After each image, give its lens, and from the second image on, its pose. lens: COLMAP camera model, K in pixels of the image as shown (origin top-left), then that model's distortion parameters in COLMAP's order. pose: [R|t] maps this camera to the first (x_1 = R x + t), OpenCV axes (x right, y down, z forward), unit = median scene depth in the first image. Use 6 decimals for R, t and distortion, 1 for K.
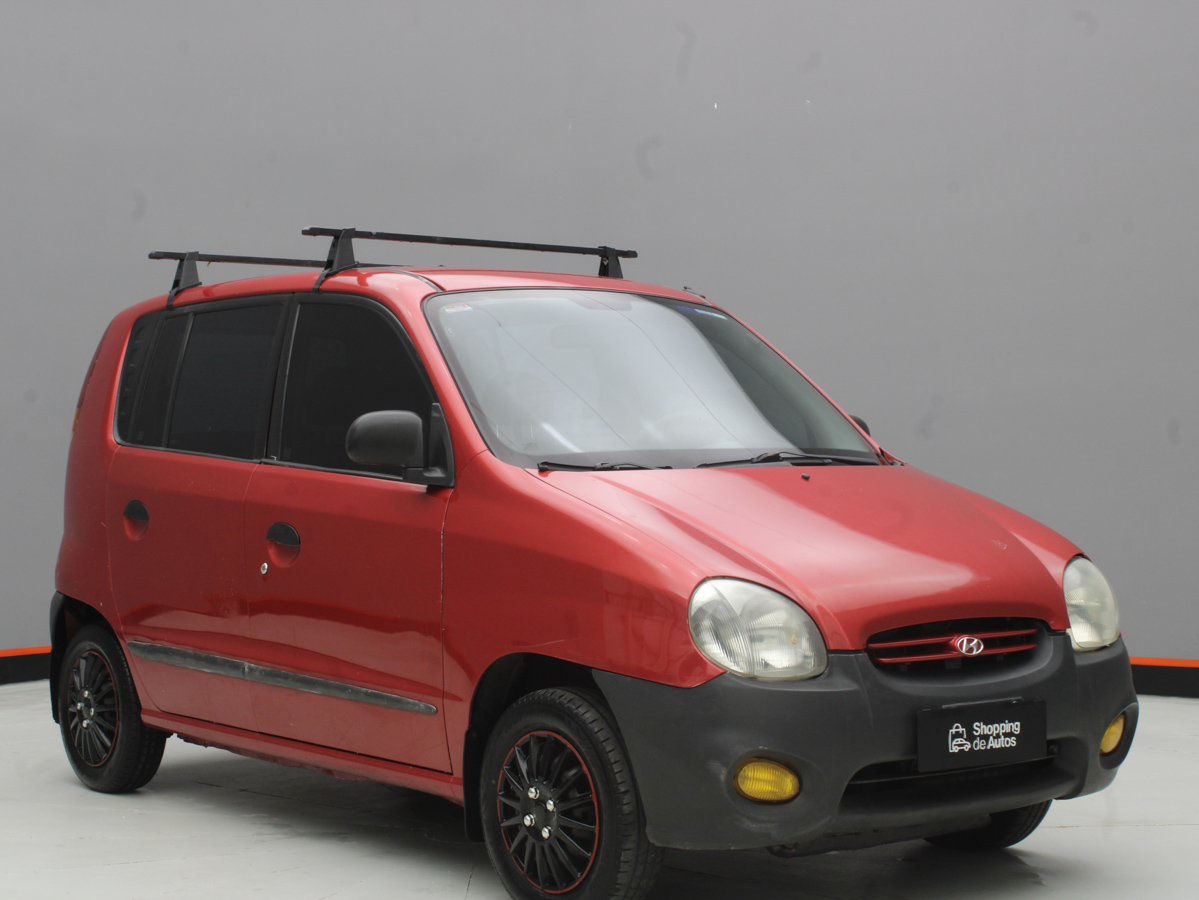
lens RADIAL K [[2079.5, 0, 599.5], [0, 2079.5, 450.0], [0, 0, 1]] dist [-0.013248, 0.047656]
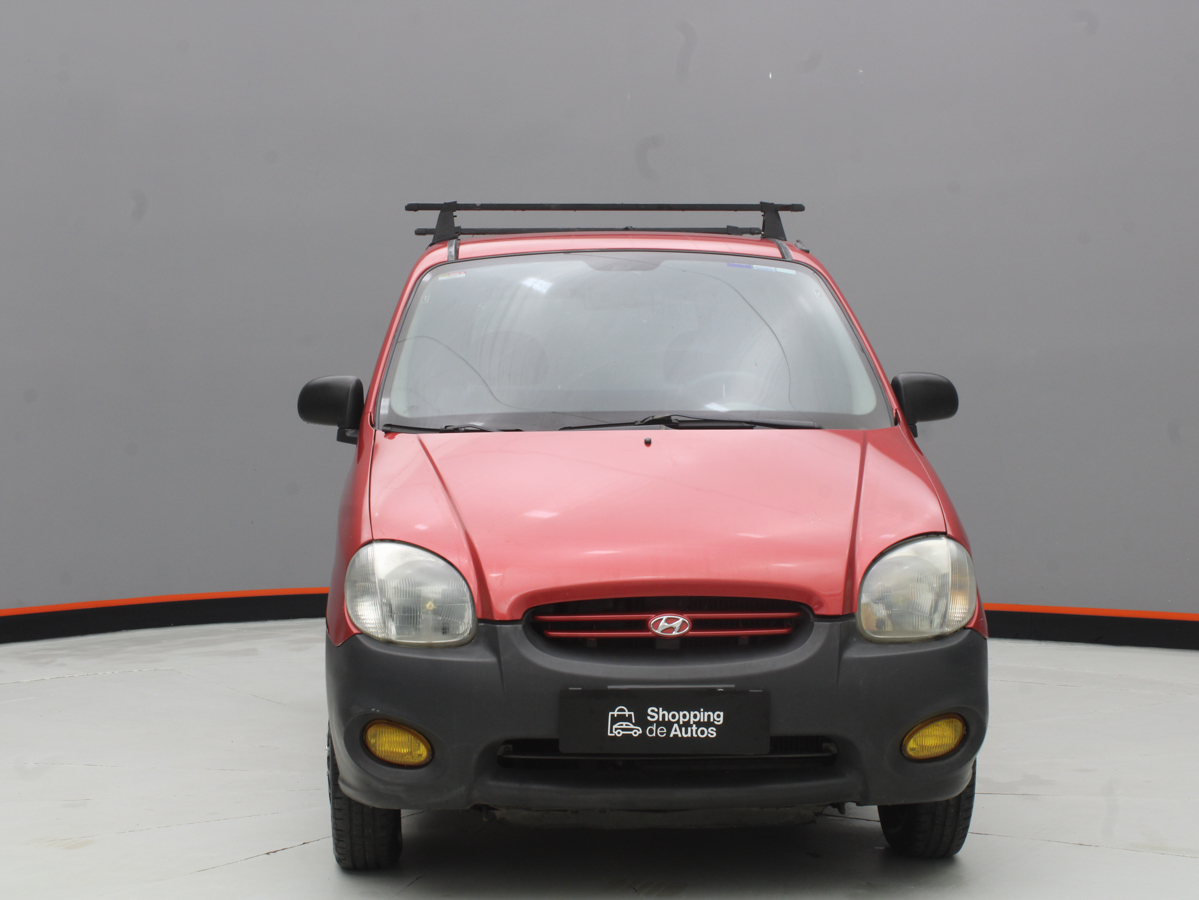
lens RADIAL K [[2011.0, 0, 599.5], [0, 2011.0, 450.0], [0, 0, 1]] dist [-0.003917, 0.040356]
pose [[0.816760, 0.015470, -0.576770, 0.671652], [-0.000162, 0.999647, 0.026583, -0.008376], [0.576977, -0.021618, 0.816474, 0.247537]]
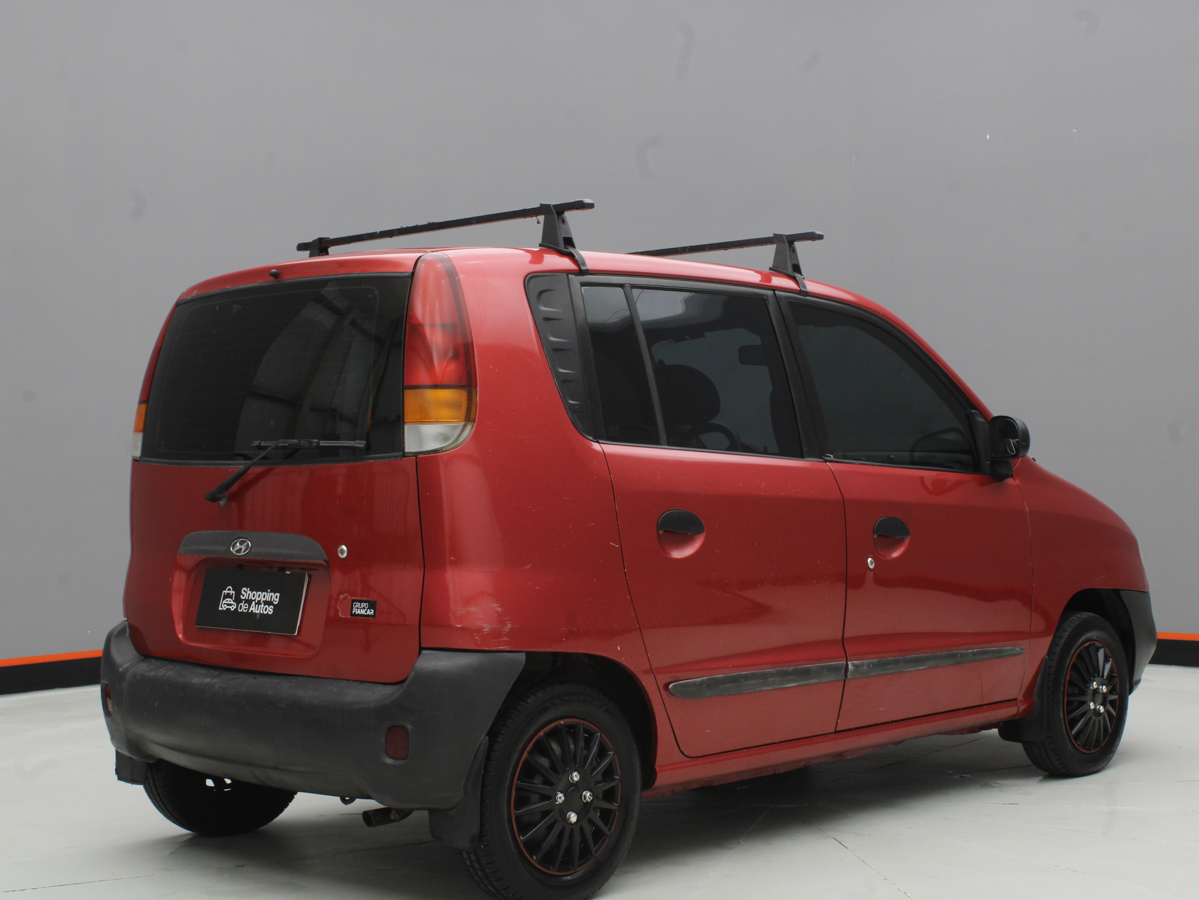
lens RADIAL K [[1889.8, 0, 599.5], [0, 1889.8, 450.0], [0, 0, 1]] dist [-0.048336, 0.076247]
pose [[-0.123803, 0.011030, 0.992245, -1.295849], [0.014219, 0.999855, -0.009341, 0.009079], [-0.992205, 0.012953, -0.123942, 1.507701]]
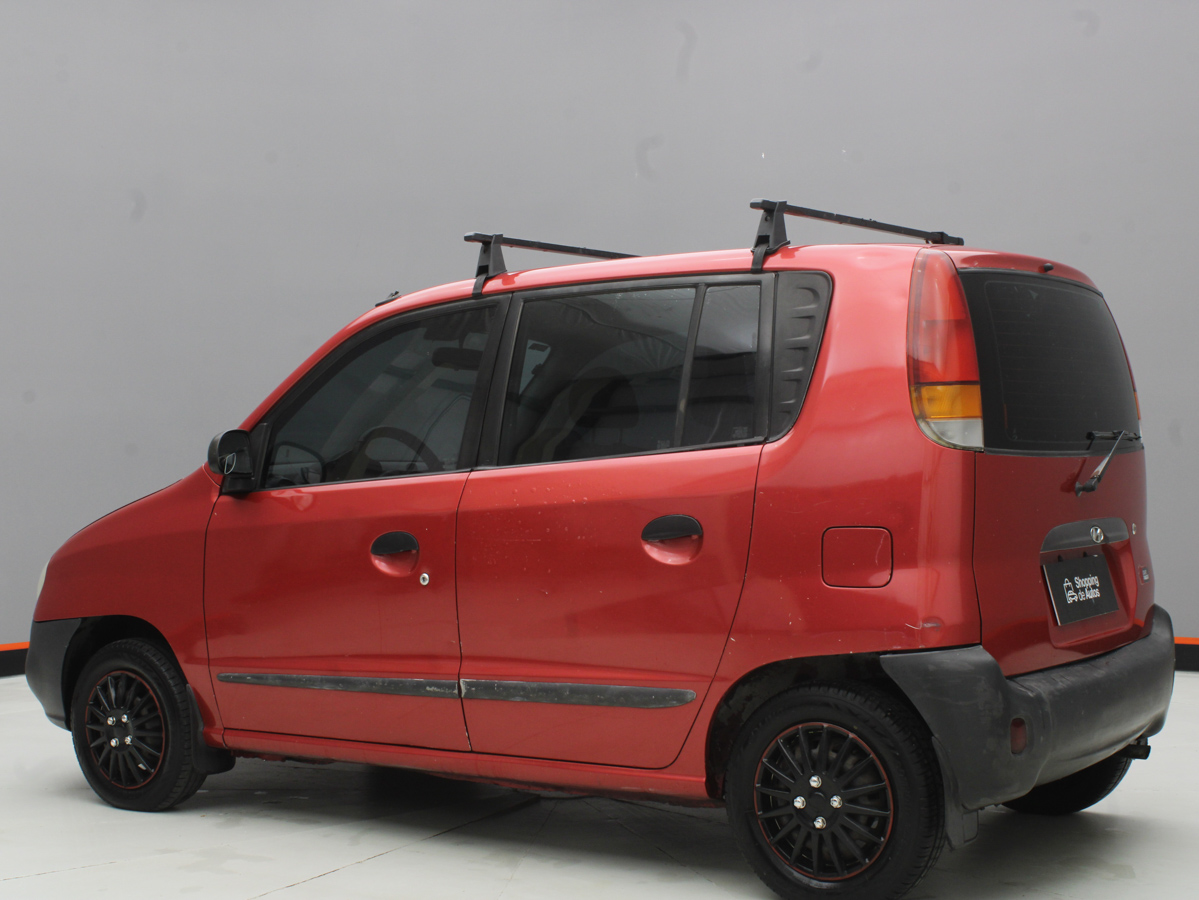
lens RADIAL K [[1849.4, 0, 599.5], [0, 1849.4, 450.0], [0, 0, 1]] dist [-0.065632, 0.128930]
pose [[-0.958422, 0.026963, -0.284078, 0.261491], [0.026554, 0.999633, 0.005289, -0.009918], [0.284116, -0.002474, -0.958787, 2.453864]]
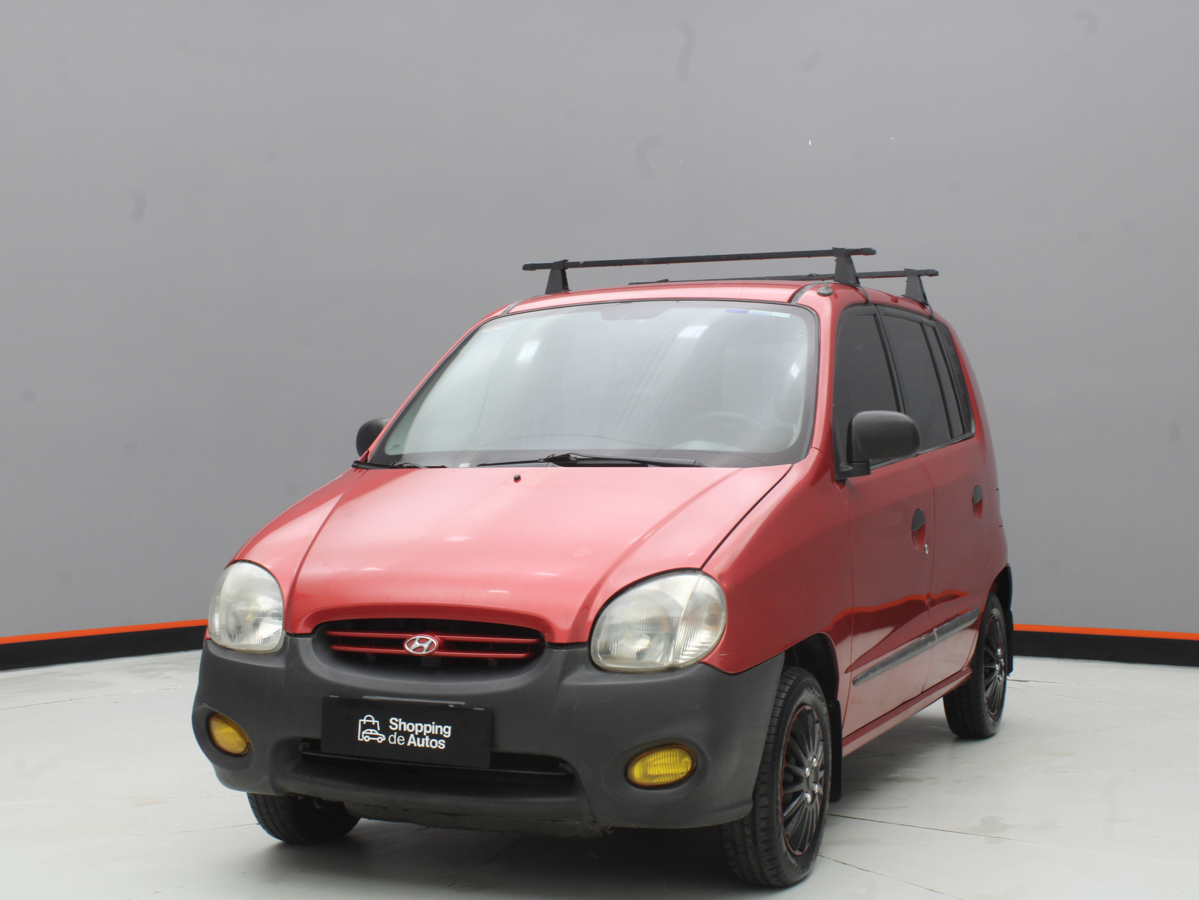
lens RADIAL K [[1849.4, 0, 599.5], [0, 1849.4, 450.0], [0, 0, 1]] dist [-0.065632, 0.128930]
pose [[0.473507, 0.006882, -0.880763, 1.025177], [0.003983, 0.999943, 0.009954, -0.011036], [0.880781, -0.008221, 0.473452, 0.646416]]
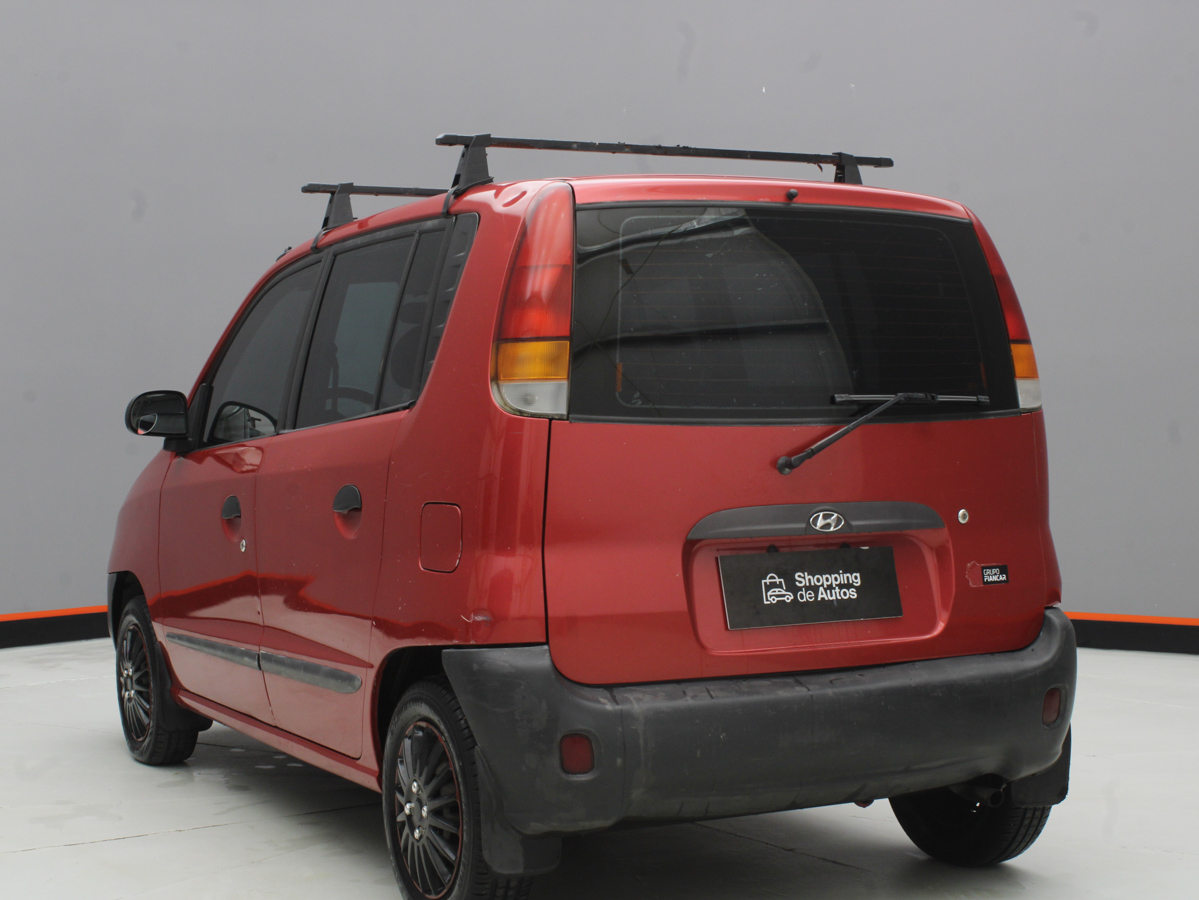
lens RADIAL K [[2003.1, 0, 599.5], [0, 2003.1, 450.0], [0, 0, 1]] dist [-0.020369, 0.033462]
pose [[-0.979702, 0.017123, 0.199729, -0.357827], [0.020673, 0.999663, 0.015701, 0.000840], [-0.199393, 0.019511, -0.979725, 2.457091]]
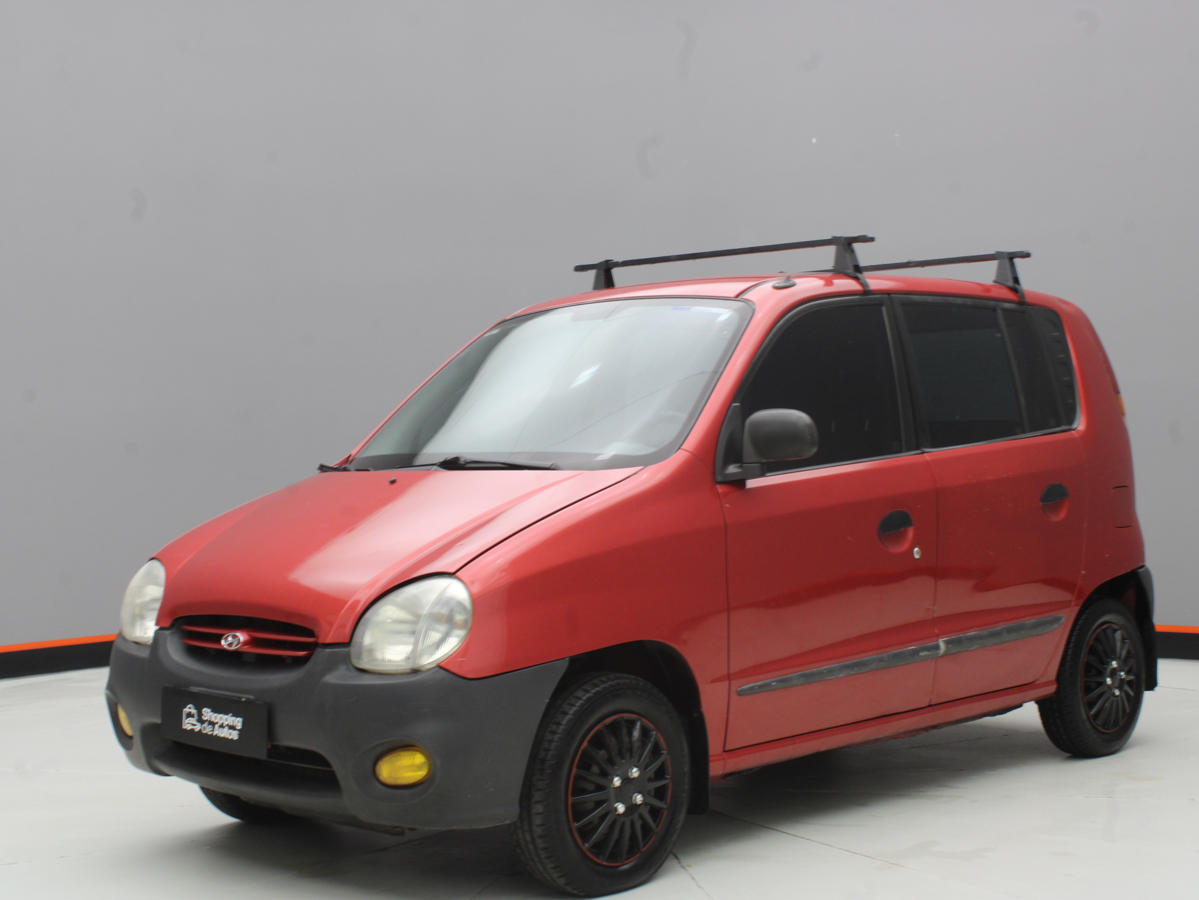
lens RADIAL K [[1849.4, 0, 599.5], [0, 1849.4, 450.0], [0, 0, 1]] dist [-0.065632, 0.128930]
pose [[0.133992, 0.010234, -0.990930, 1.162243], [0.017960, 0.999757, 0.012753, -0.014672], [0.990820, -0.019506, 0.133775, 1.064043]]
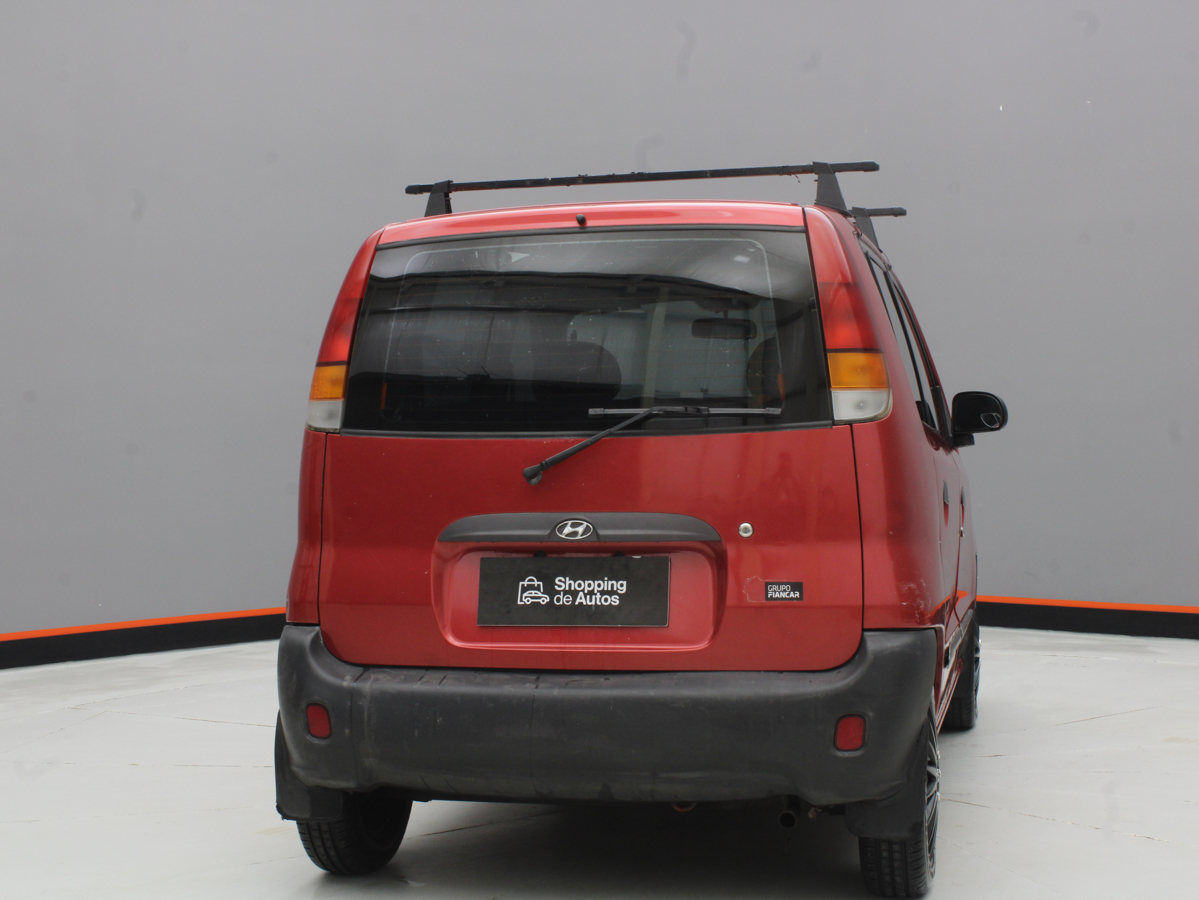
lens RADIAL K [[1889.8, 0, 599.5], [0, 1889.8, 450.0], [0, 0, 1]] dist [-0.048336, 0.076247]
pose [[-0.614988, 0.007788, 0.788498, -0.976375], [0.020429, 0.999773, 0.006059, 0.006281], [-0.788272, 0.019834, -0.615008, 2.100982]]
